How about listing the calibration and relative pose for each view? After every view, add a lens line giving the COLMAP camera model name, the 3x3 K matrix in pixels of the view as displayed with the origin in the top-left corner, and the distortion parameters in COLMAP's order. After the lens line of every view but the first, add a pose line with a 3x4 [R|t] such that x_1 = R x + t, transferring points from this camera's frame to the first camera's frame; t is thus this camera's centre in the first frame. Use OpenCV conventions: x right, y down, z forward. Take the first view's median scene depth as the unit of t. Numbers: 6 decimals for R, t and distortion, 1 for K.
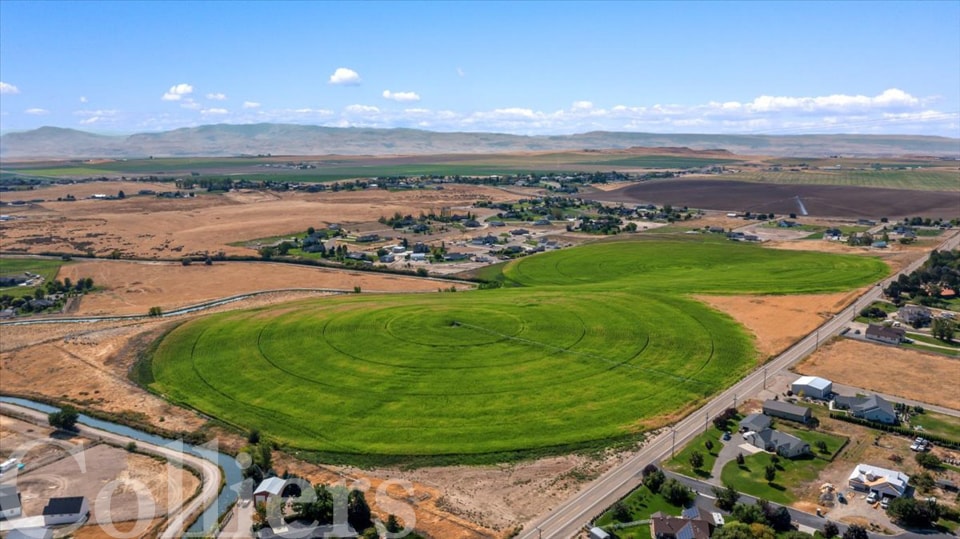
lens RADIAL K [[748.2, 0, 480.0], [0, 748.2, 269.5], [0, 0, 1]] dist [-0.015957, 0.003537]
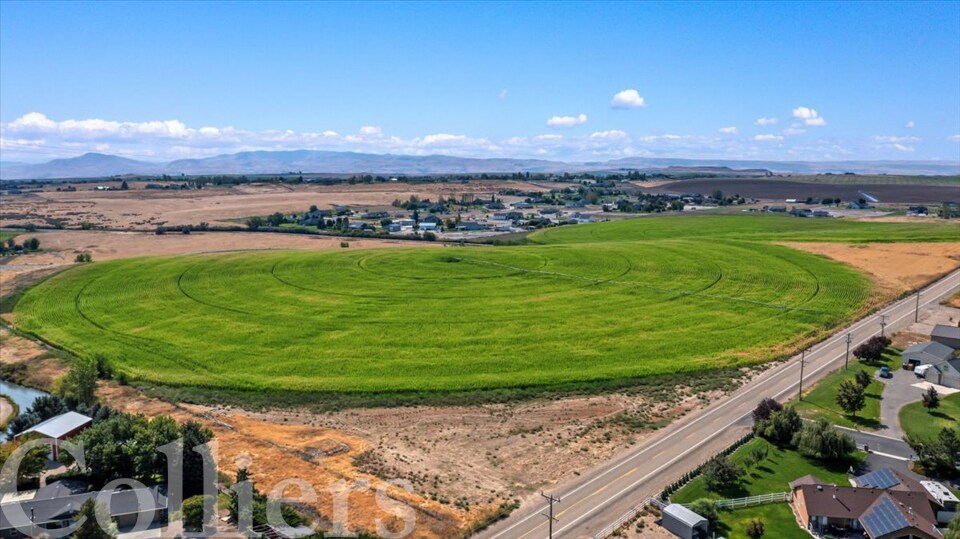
lens RADIAL K [[748.2, 0, 480.0], [0, 748.2, 269.5], [0, 0, 1]] dist [-0.015957, 0.003537]
pose [[0.998911, 0.004585, -0.046441, 0.038999], [-0.006337, 0.999271, -0.037660, 0.153753], [0.046234, 0.037913, 0.998211, 0.371413]]
